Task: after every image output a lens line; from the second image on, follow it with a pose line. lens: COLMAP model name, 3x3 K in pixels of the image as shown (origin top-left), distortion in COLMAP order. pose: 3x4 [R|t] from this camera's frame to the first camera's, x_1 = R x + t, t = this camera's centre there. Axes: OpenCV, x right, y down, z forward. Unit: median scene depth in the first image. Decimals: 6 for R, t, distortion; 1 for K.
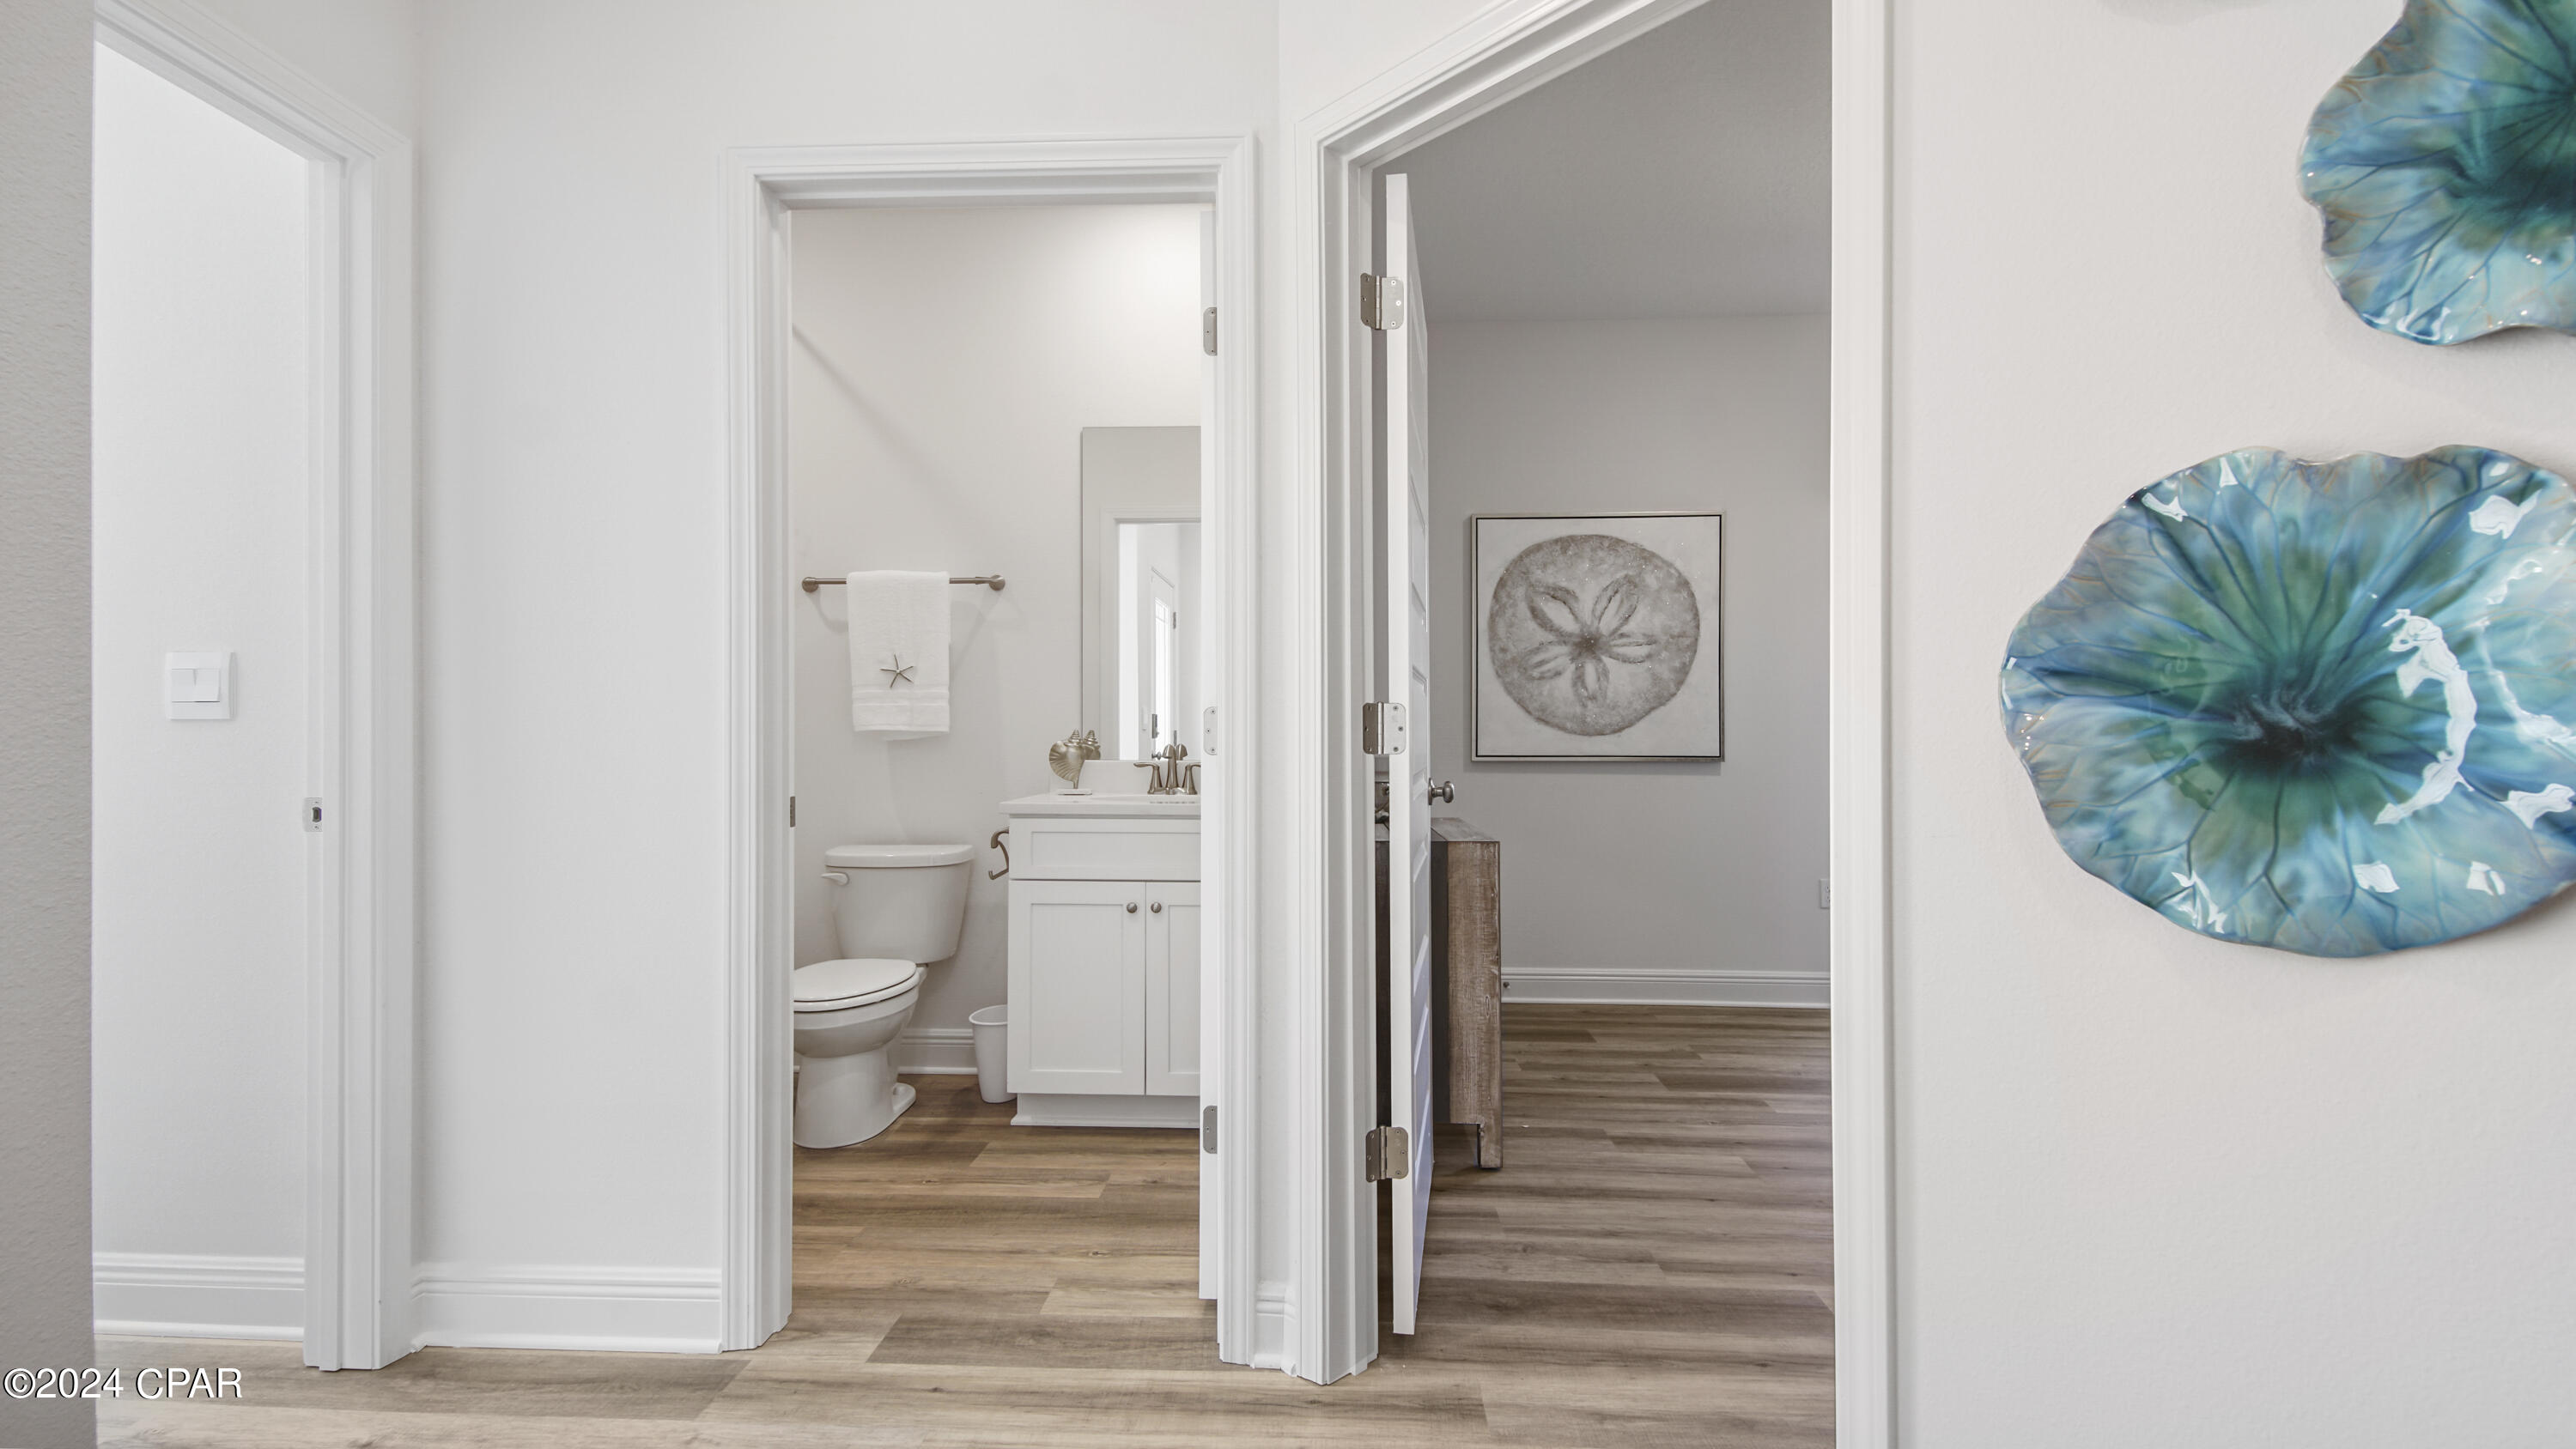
lens RADIAL K [[1191.6, 0, 1288.0], [0, 1191.6, 724.5], [0, 0, 1]] dist [0.000422, -0.000019]
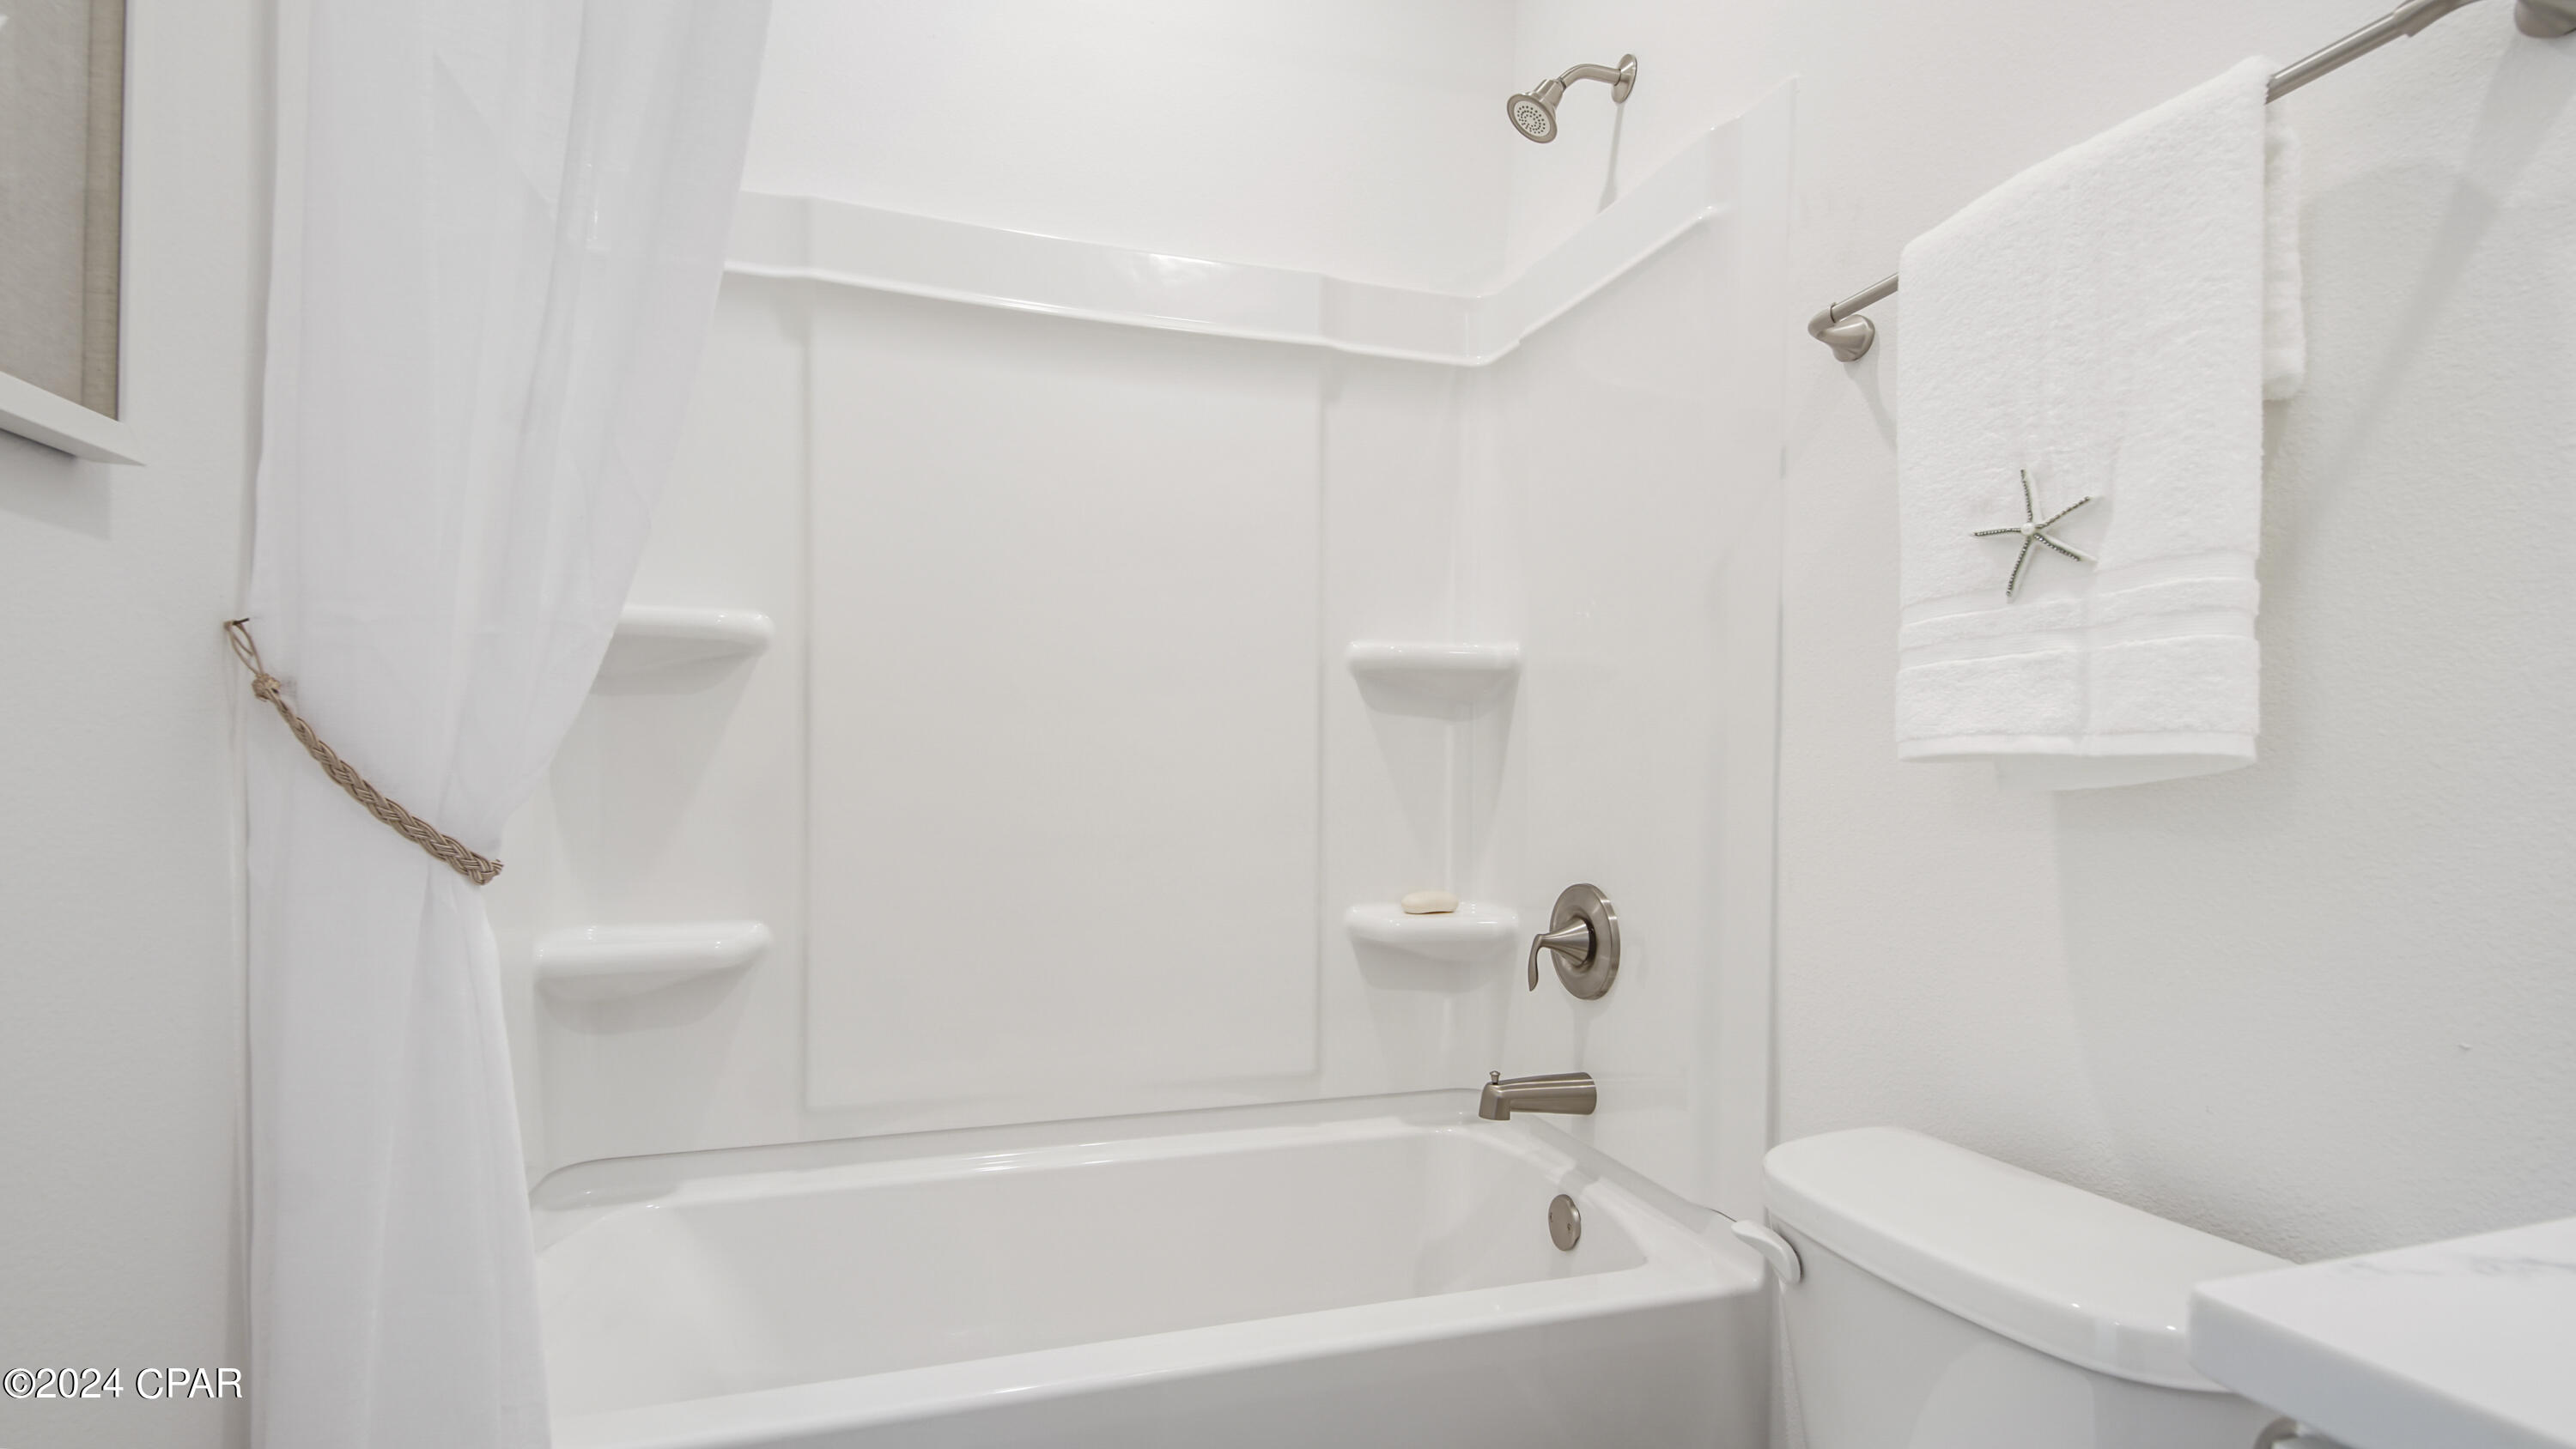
lens RADIAL K [[1191.6, 0, 1288.0], [0, 1191.6, 724.5], [0, 0, 1]] dist [0.000422, -0.000019]
pose [[0.342845, -0.028673, -0.938954, -0.072862], [-0.006121, 0.999445, -0.032755, 0.003849], [0.939372, 0.016977, 0.342479, 0.392164]]
